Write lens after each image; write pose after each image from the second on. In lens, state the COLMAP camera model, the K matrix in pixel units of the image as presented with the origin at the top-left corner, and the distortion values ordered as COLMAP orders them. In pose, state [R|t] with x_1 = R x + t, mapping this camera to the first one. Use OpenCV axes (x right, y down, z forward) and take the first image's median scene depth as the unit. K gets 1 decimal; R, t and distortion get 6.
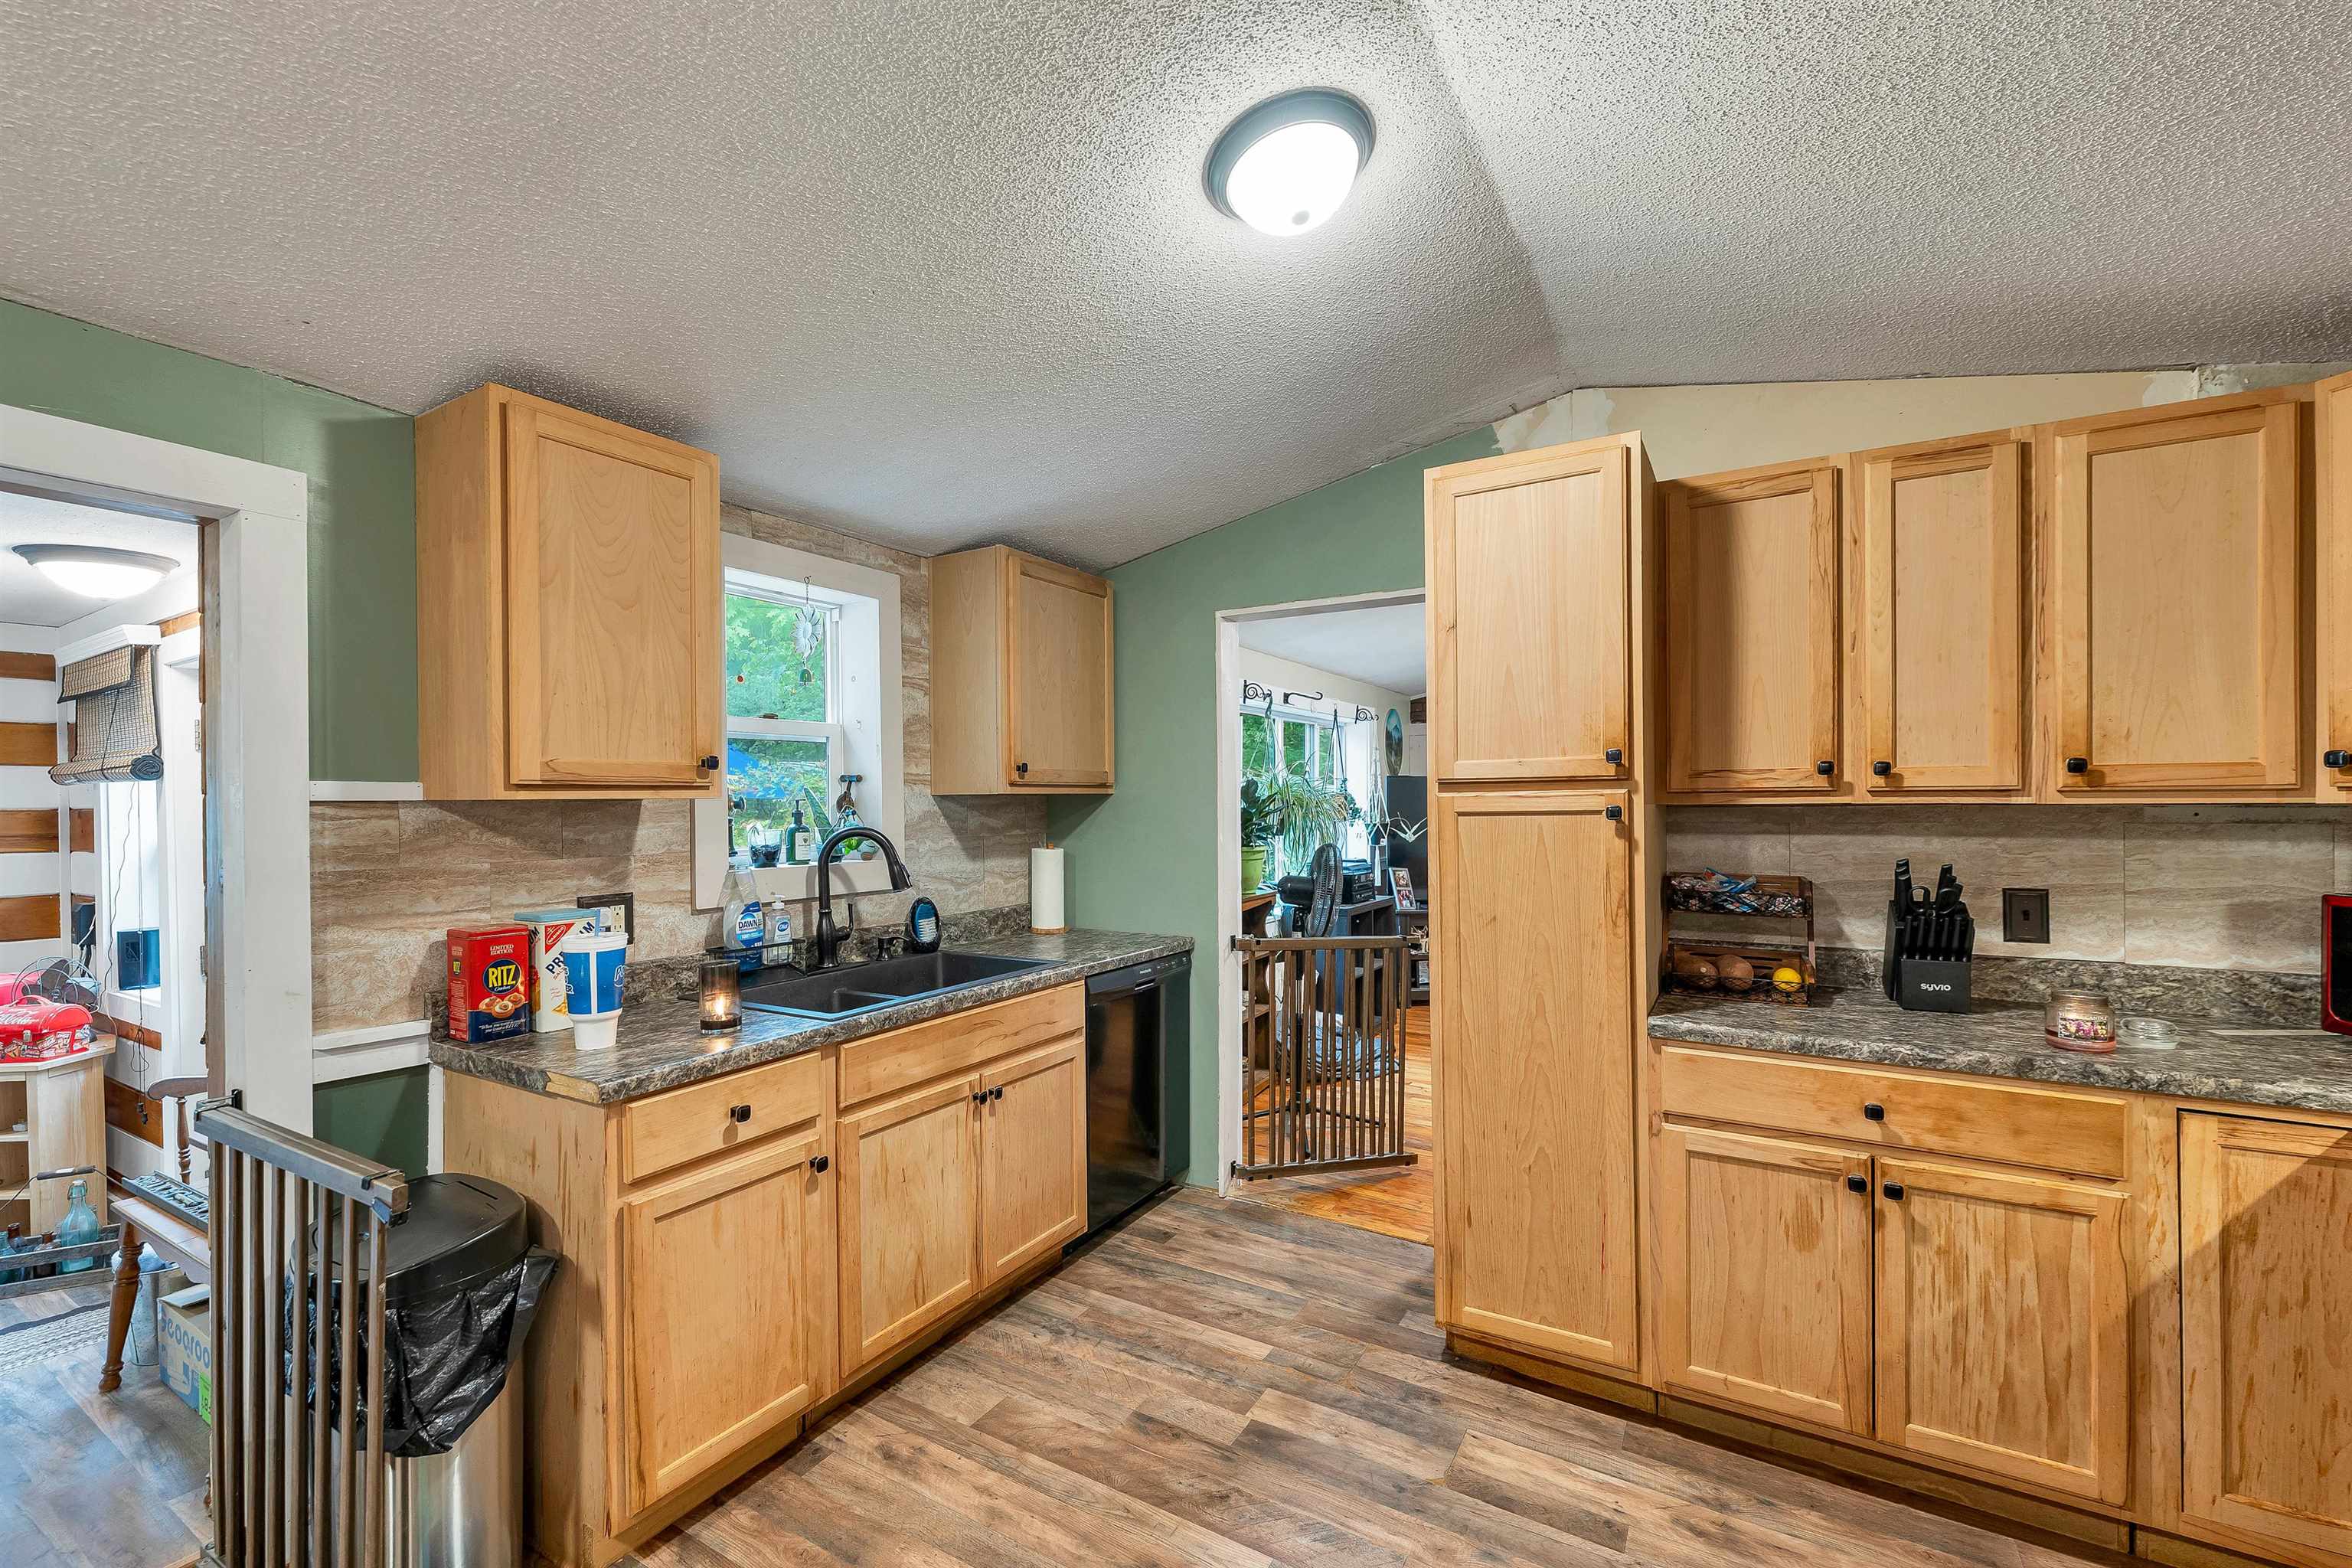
lens RADIAL K [[975.4, 0, 1170.2], [0, 975.4, 808.2], [0, 0, 1]] dist [0.002288, 0.000047]
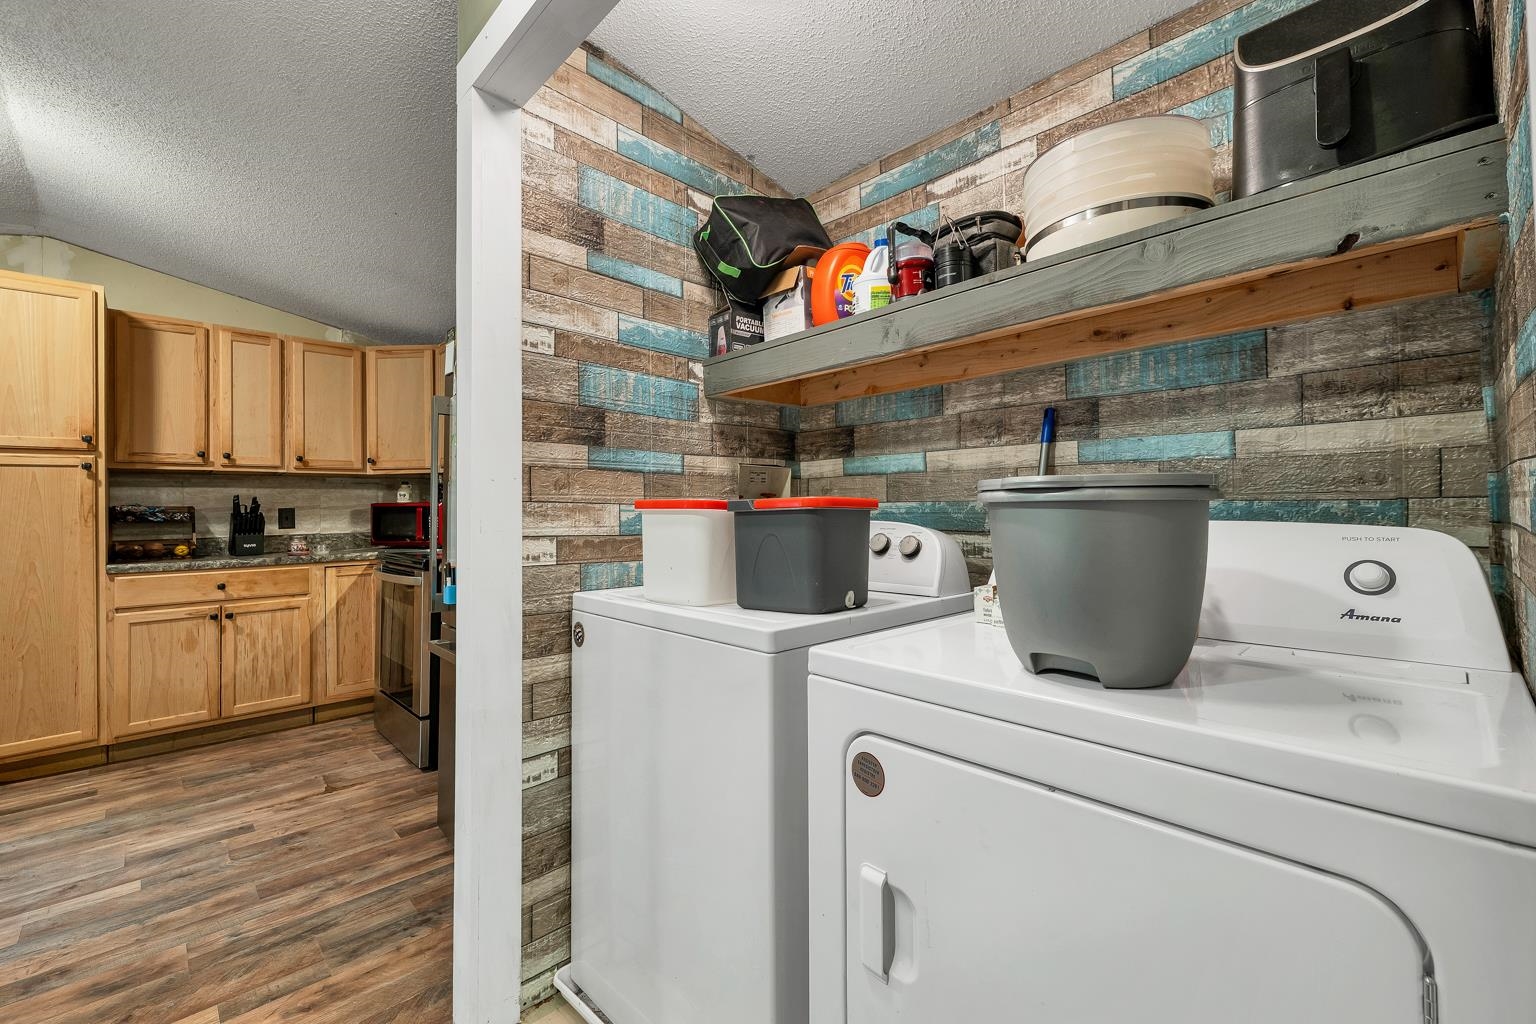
lens RADIAL K [[643.2, 0, 769.0], [0, 643.2, 496.1], [0, 0, 1]] dist [0.001633, 0.000208]
pose [[0.257763, 0.021843, 0.965961, -0.488505], [0.021200, 0.999376, -0.028255, 0.136991], [-0.965976, 0.027762, 0.257139, -0.741127]]
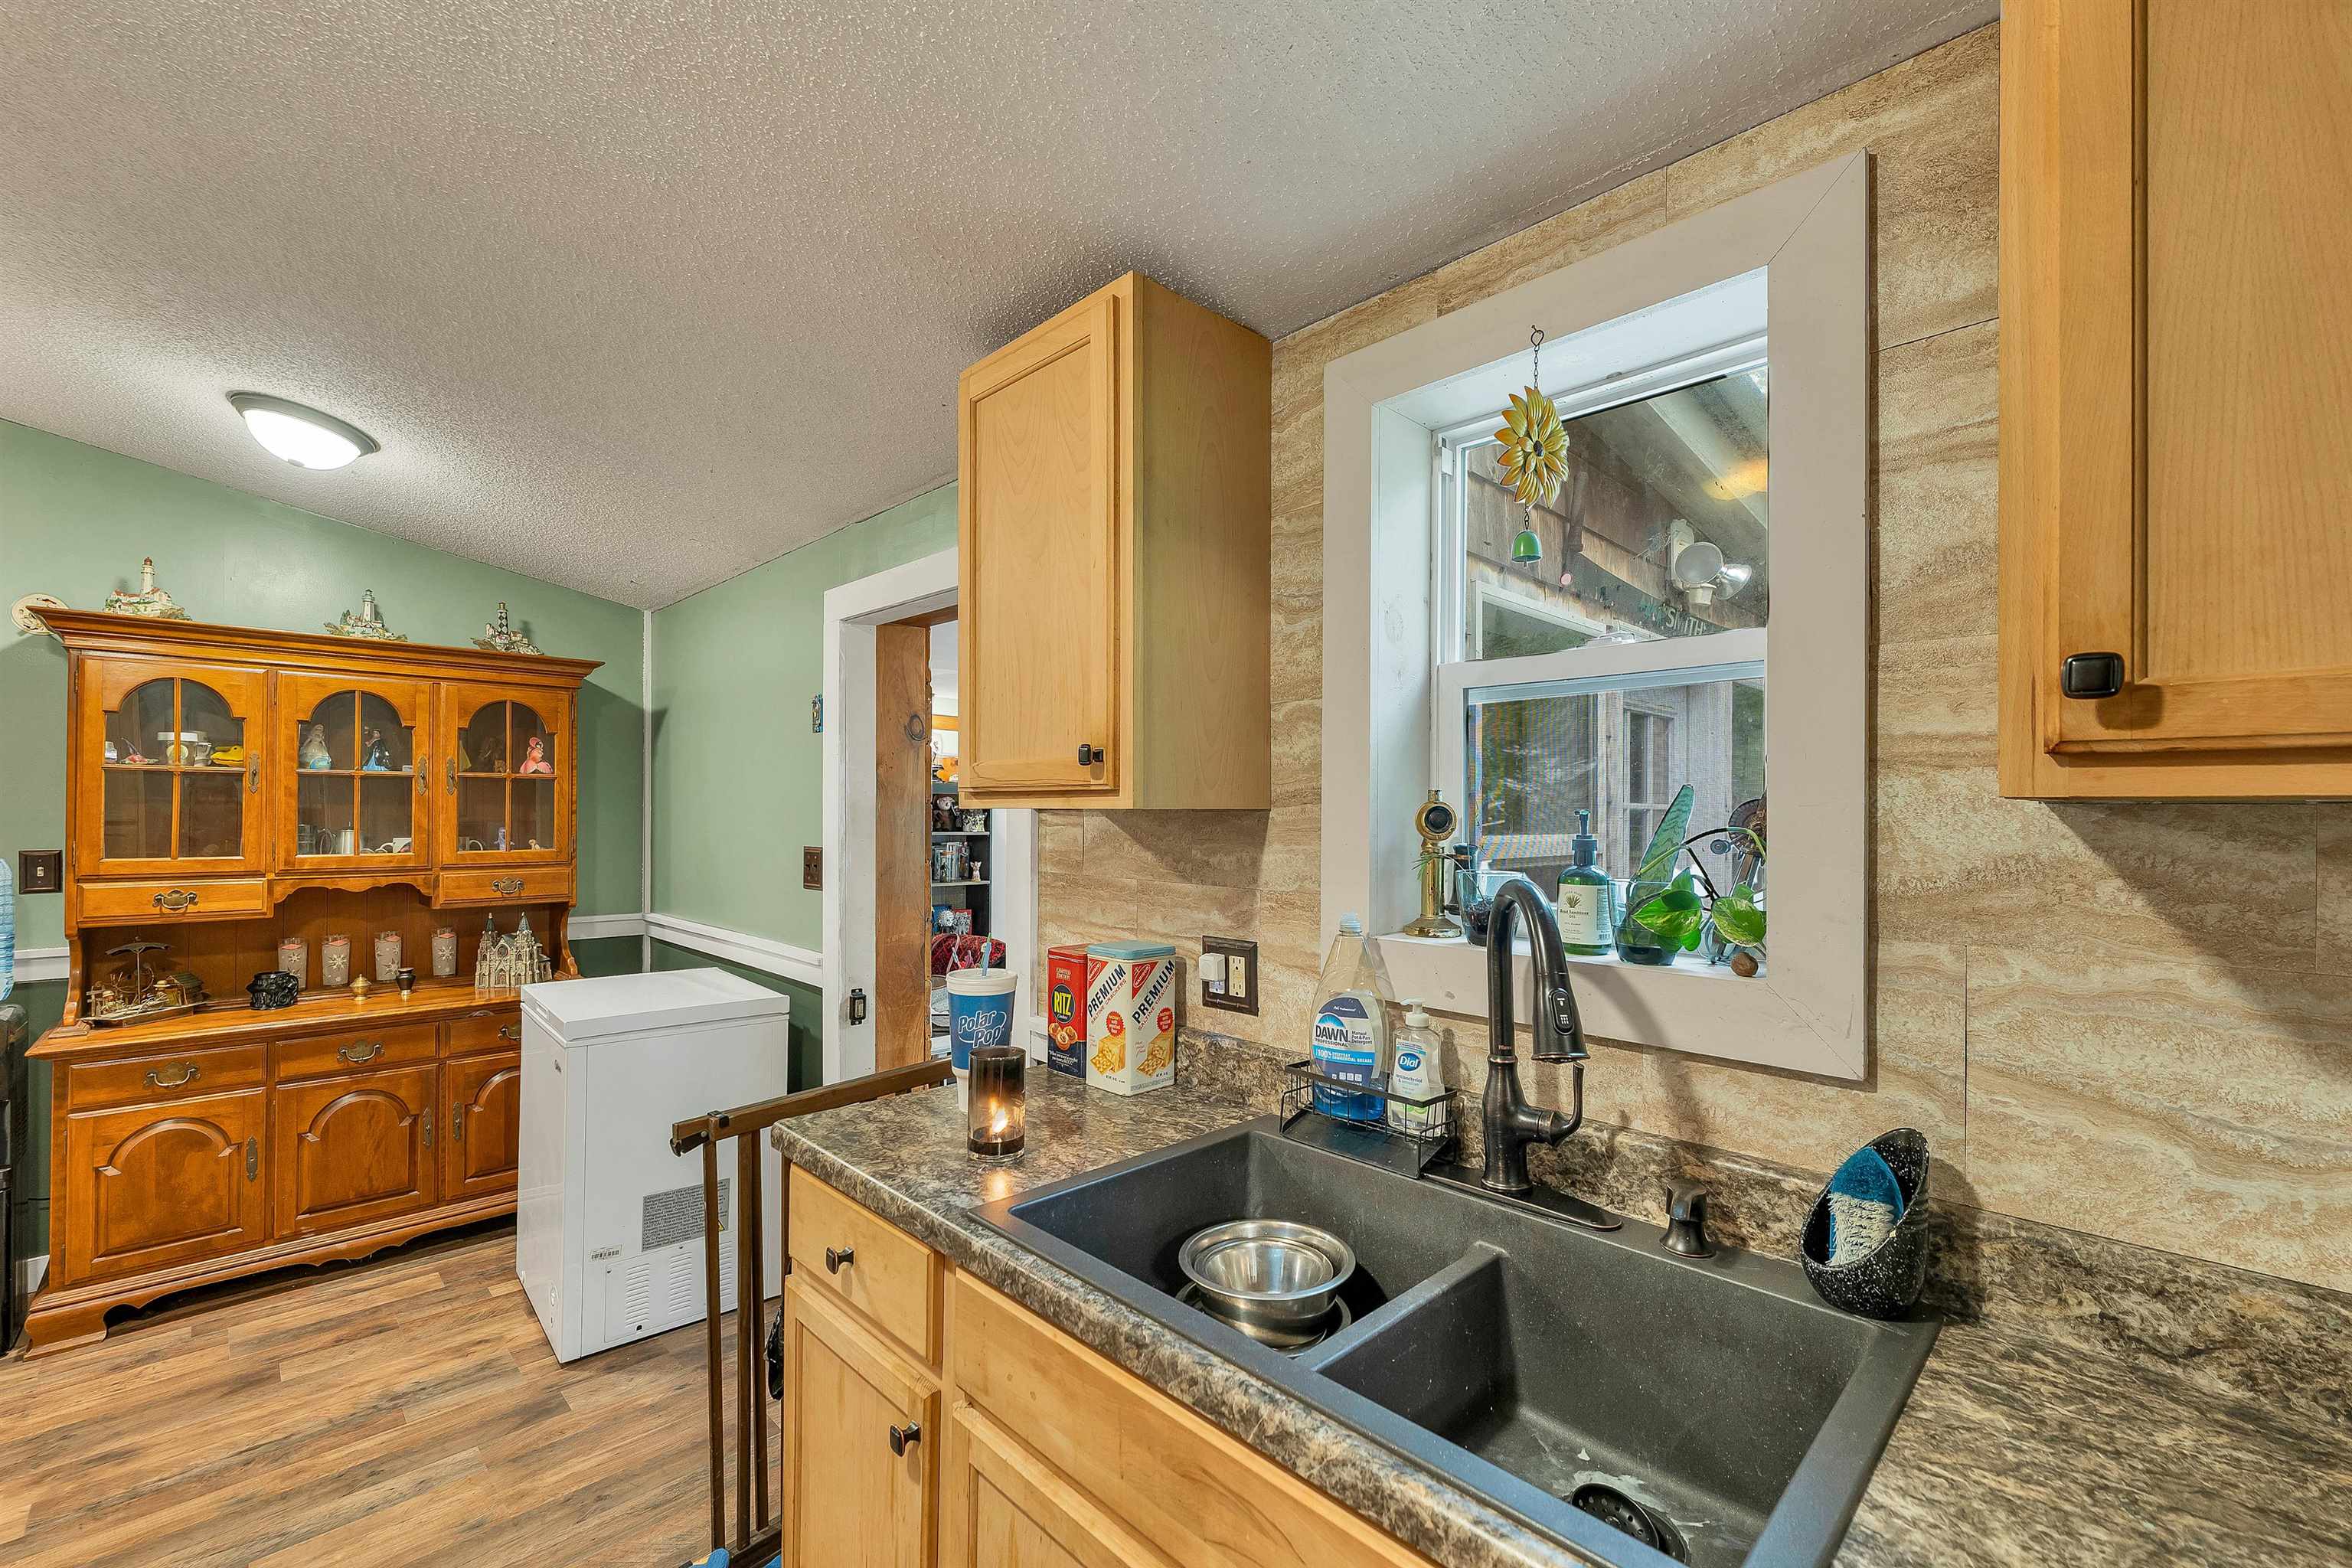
lens RADIAL K [[975.4, 0, 1170.2], [0, 975.4, 808.2], [0, 0, 1]] dist [0.002288, 0.000047]
pose [[-0.254790, 0.005380, -0.966982, 0.154249], [-0.010726, 0.999907, 0.008389, -0.016635], [0.966937, 0.012509, -0.254708, 1.222992]]
